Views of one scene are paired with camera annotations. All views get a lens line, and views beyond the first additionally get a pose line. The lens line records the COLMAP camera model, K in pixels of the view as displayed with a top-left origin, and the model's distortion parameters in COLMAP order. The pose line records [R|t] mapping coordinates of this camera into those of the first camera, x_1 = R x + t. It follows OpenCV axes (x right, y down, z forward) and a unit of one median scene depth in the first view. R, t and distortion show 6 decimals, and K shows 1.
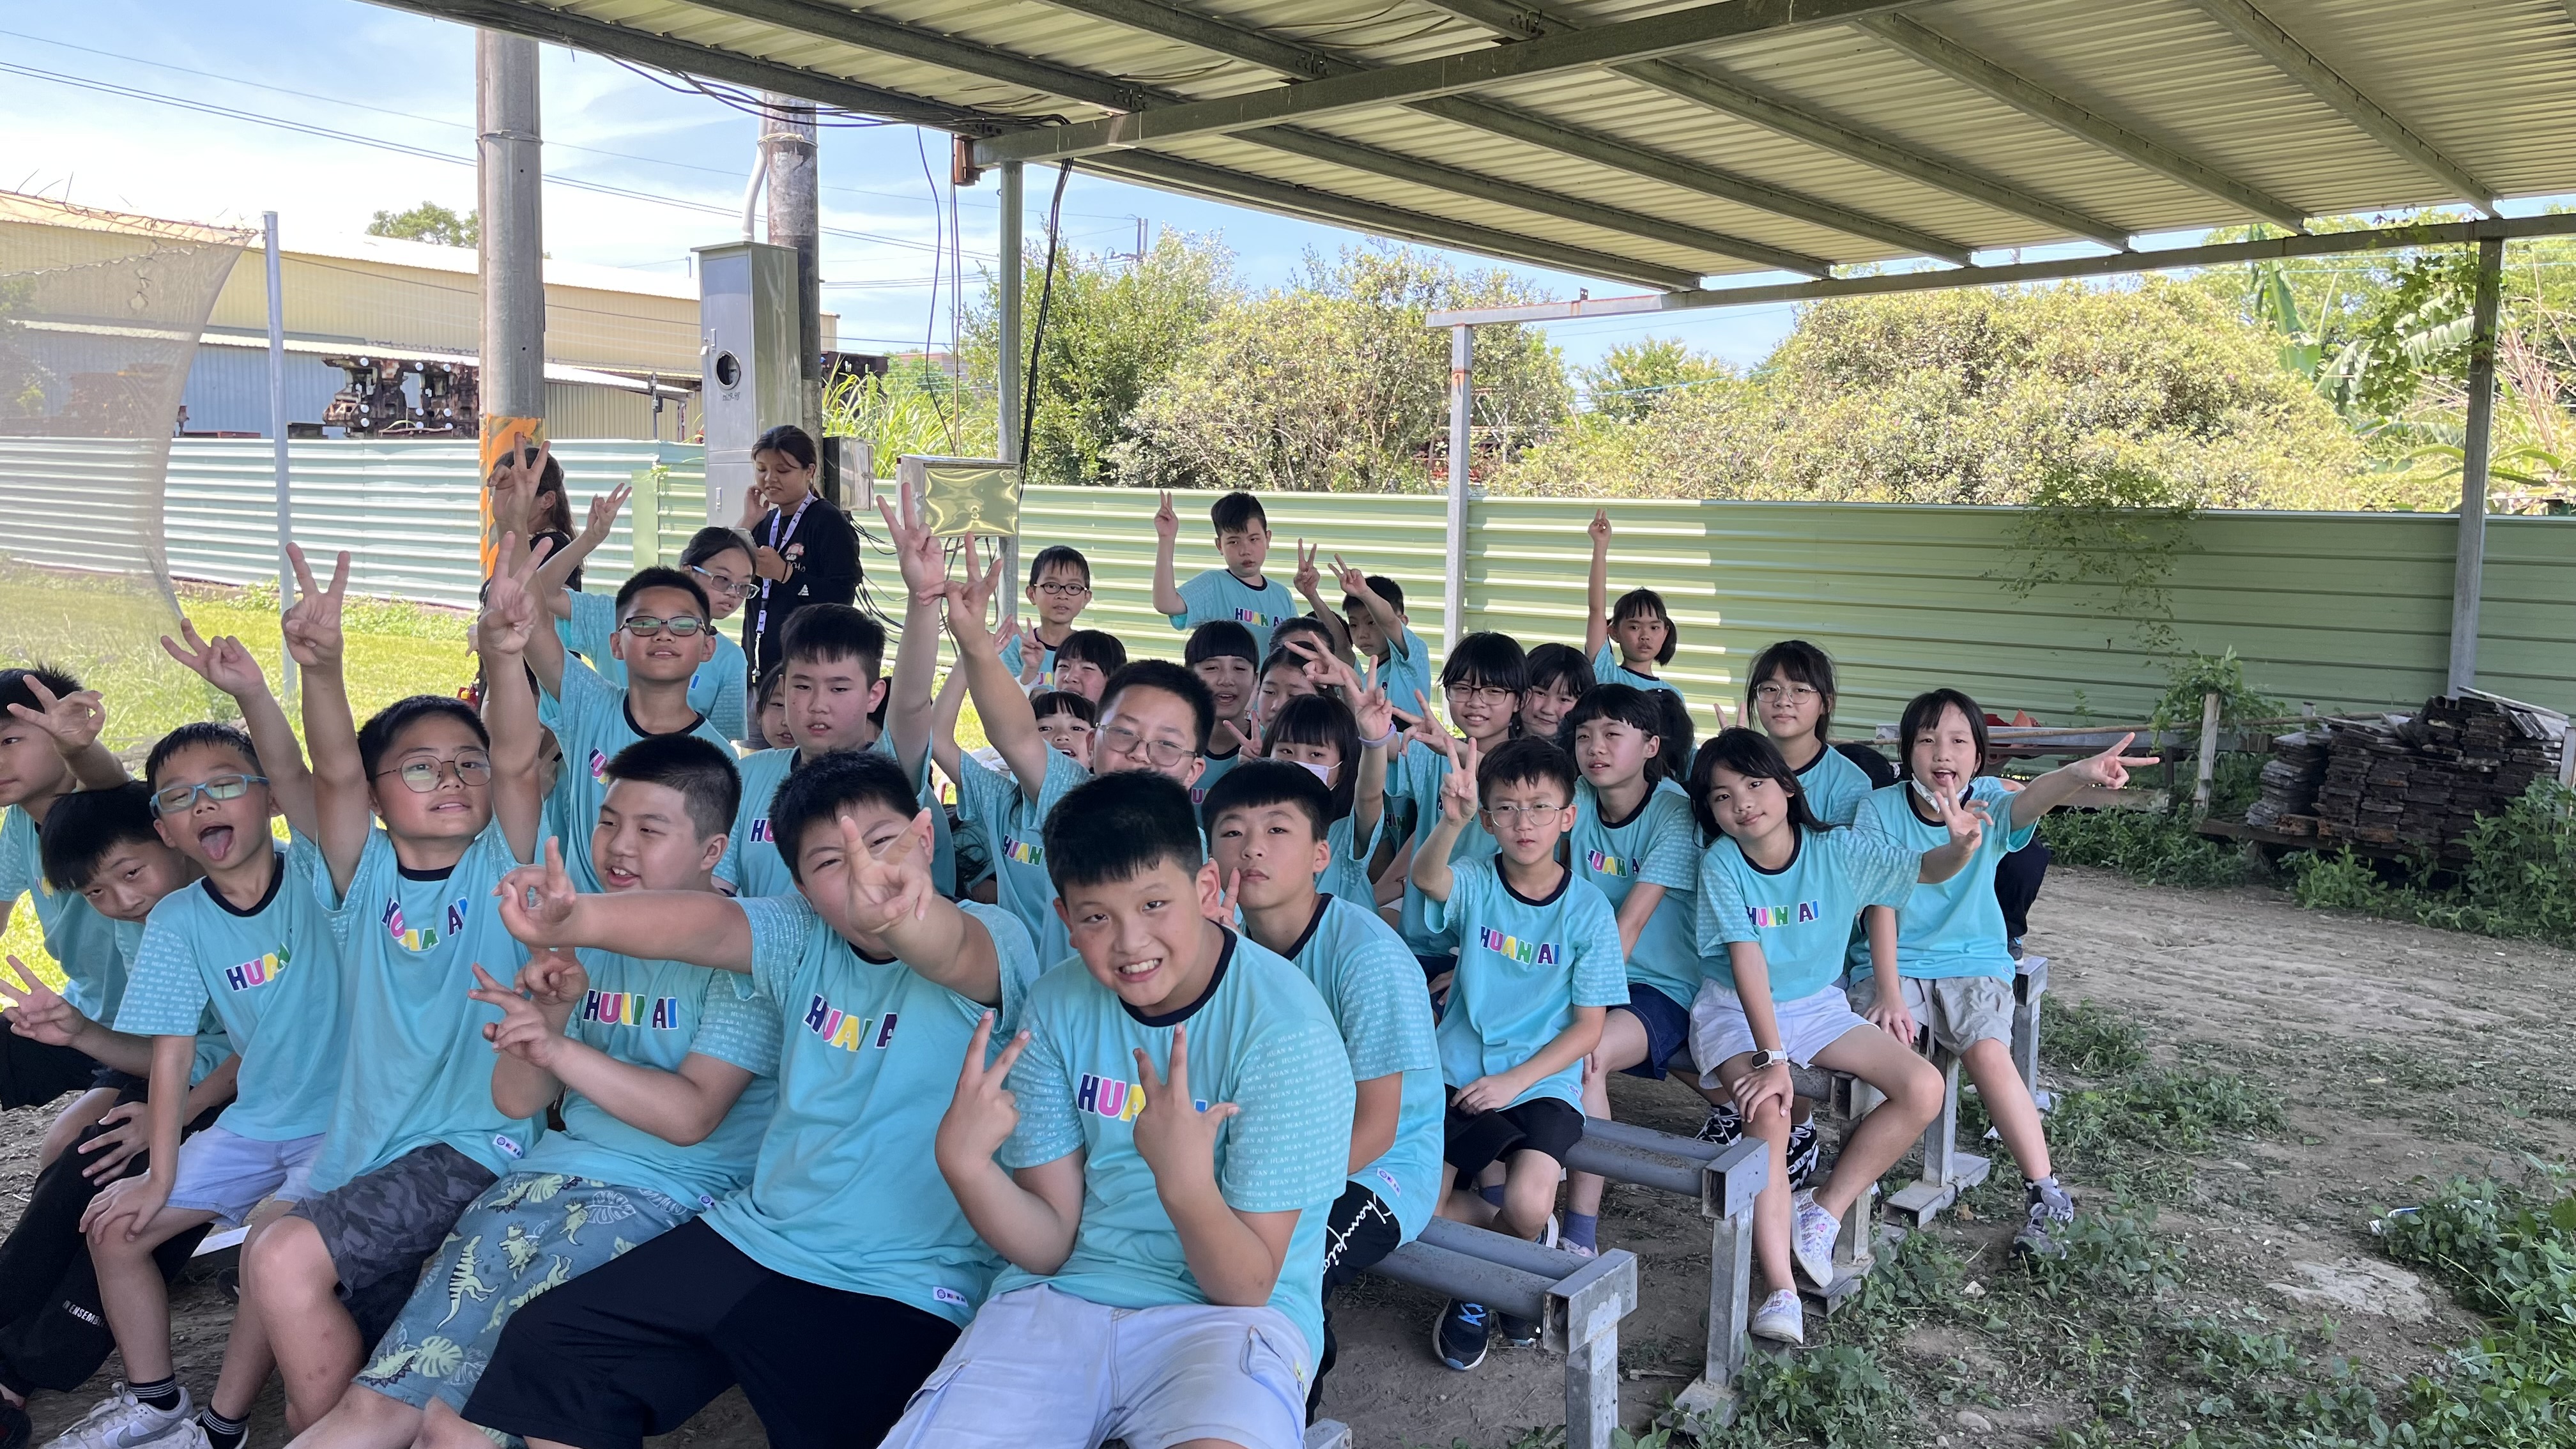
lens RADIAL K [[1969.9, 0, 1288.0], [0, 1969.9, 724.5], [0, 0, 1]] dist [0.047026, -0.052081]
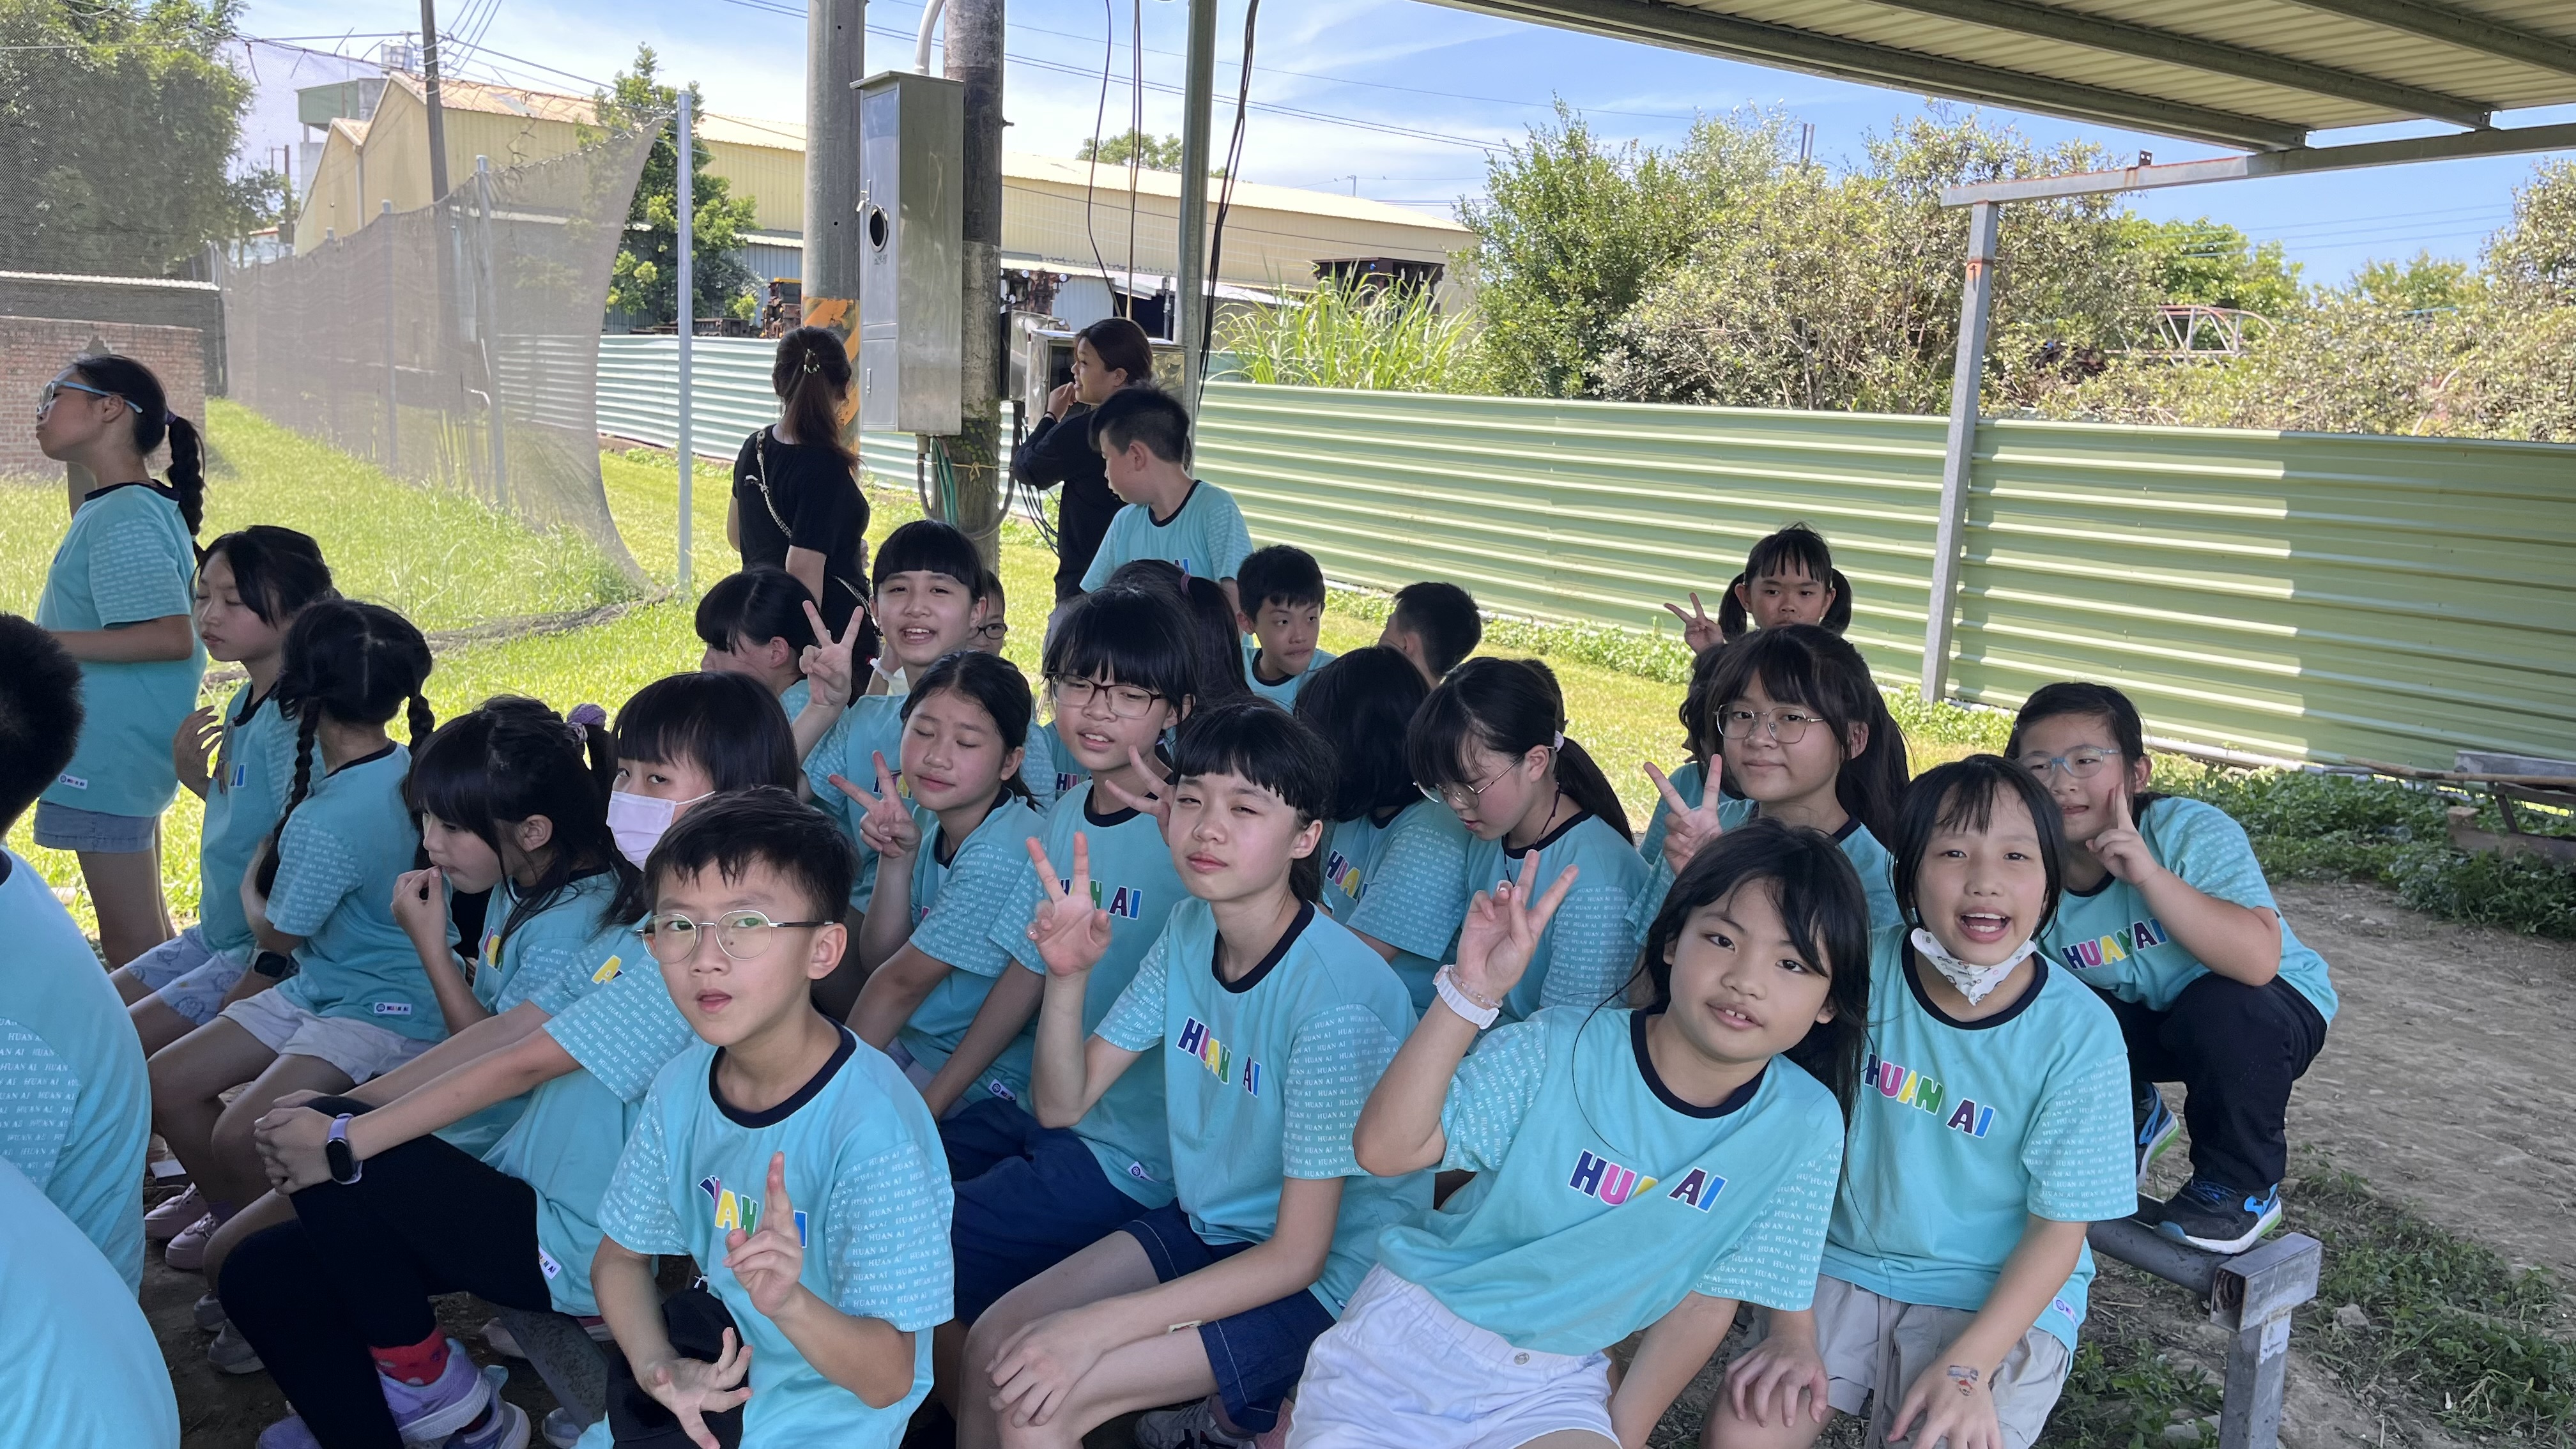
lens RADIAL K [[1956.1, 0, 1288.0], [0, 1956.1, 724.5], [0, 0, 1]] dist [0.080467, -0.122188]
pose [[0.939127, 0.081786, -0.333694, 0.096068], [-0.069586, 0.996402, 0.048372, -0.010140], [0.336450, -0.022207, 0.941439, 0.133548]]
